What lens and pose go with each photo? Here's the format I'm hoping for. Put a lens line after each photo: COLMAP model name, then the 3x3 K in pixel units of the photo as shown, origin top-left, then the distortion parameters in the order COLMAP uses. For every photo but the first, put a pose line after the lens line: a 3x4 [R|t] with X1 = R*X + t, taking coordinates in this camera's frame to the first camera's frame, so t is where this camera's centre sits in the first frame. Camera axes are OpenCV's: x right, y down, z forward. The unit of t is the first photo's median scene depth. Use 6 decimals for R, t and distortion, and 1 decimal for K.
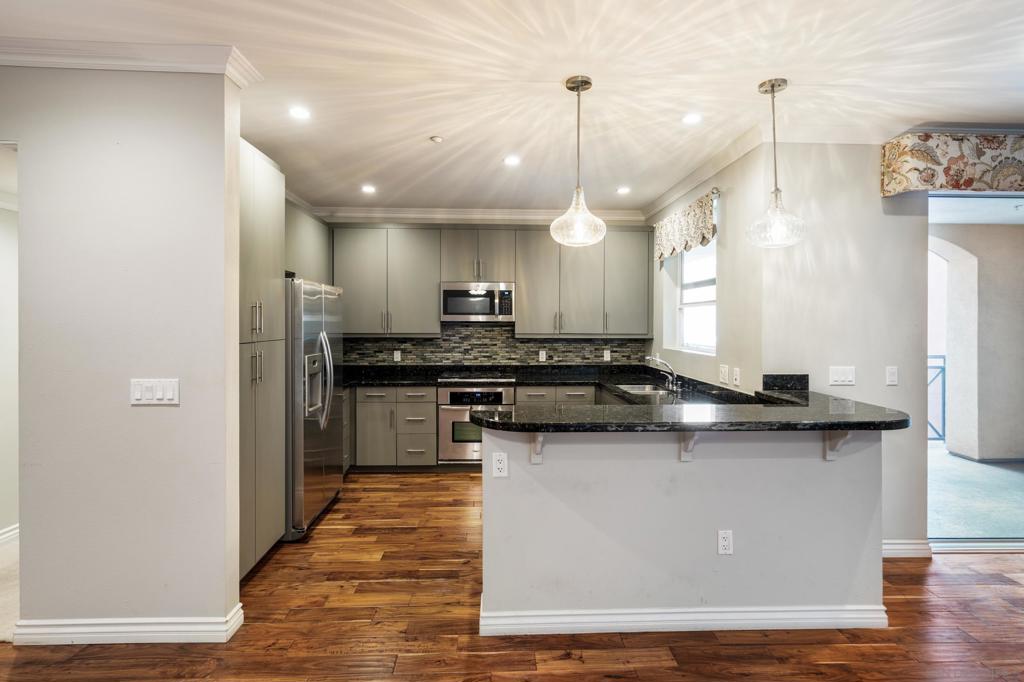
lens RADIAL K [[512.4, 0, 507.9], [0, 512.4, 324.4], [0, 0, 1]] dist [-0.000056, 0.000791]
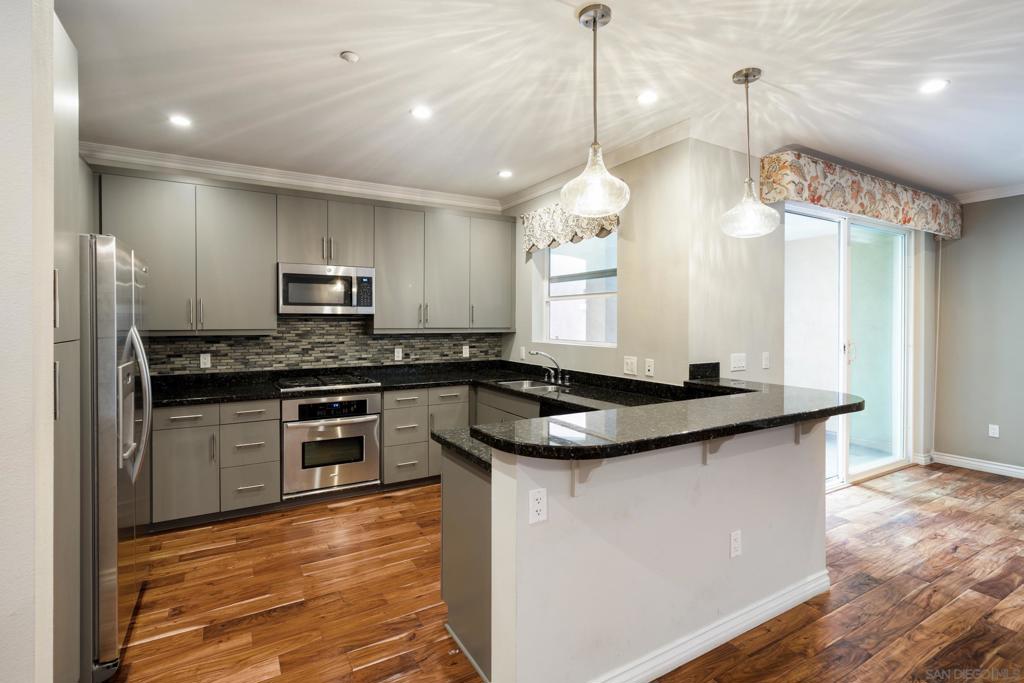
lens RADIAL K [[489.3, 0, 507.3], [0, 489.3, 321.6], [0, 0, 1]] dist [-0.004627, 0.001032]
pose [[0.882423, -0.003207, 0.470445, -0.182569], [0.003095, 0.999995, 0.001012, 0.006582], [-0.470446, 0.000563, 0.882428, 0.199673]]
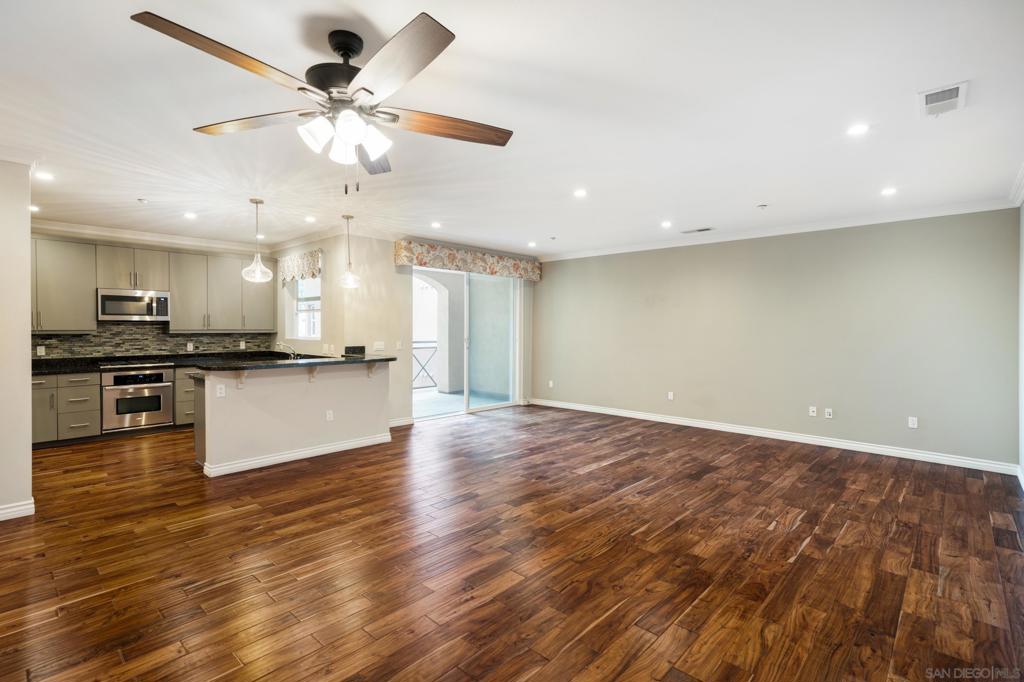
lens RADIAL K [[486.7, 0, 506.1], [0, 486.7, 332.1], [0, 0, 1]] dist [0.003582, 0.000951]
pose [[0.712512, -0.009795, 0.701592, -0.269245], [0.003015, 0.999936, 0.010898, 0.013203], [-0.701654, -0.005650, 0.712496, -0.552872]]
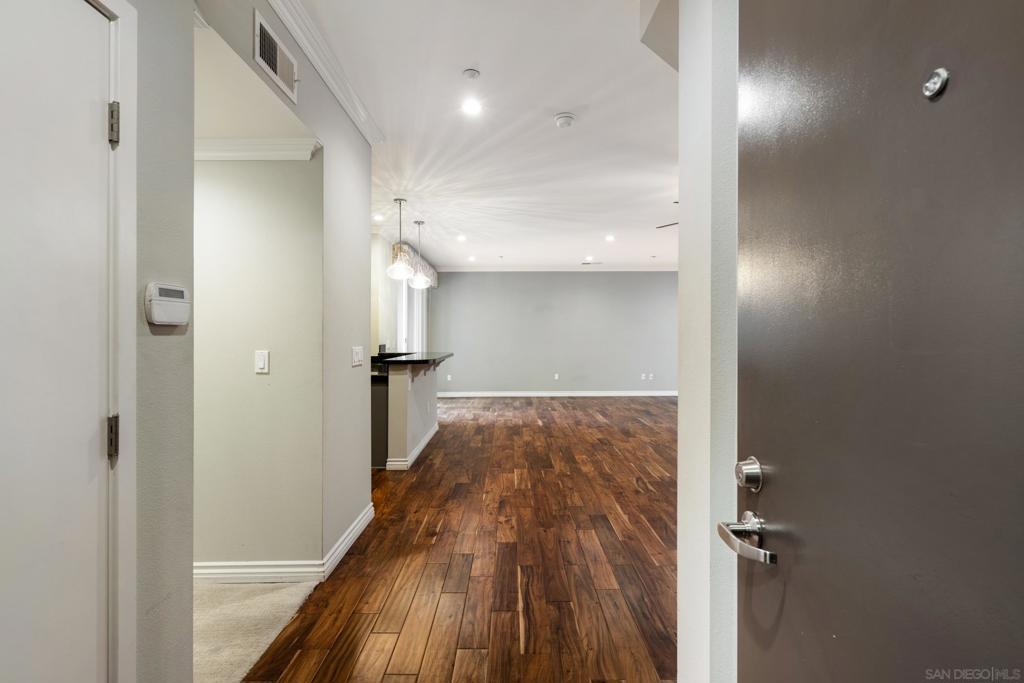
lens RADIAL K [[484.9, 0, 515.2], [0, 484.9, 337.6], [0, 0, 1]] dist [0.000624, 0.000044]
pose [[0.029072, -0.010998, 0.999517, -0.944245], [0.003766, 0.999934, 0.010893, 0.031429], [-0.999570, 0.003448, 0.029112, 0.249946]]
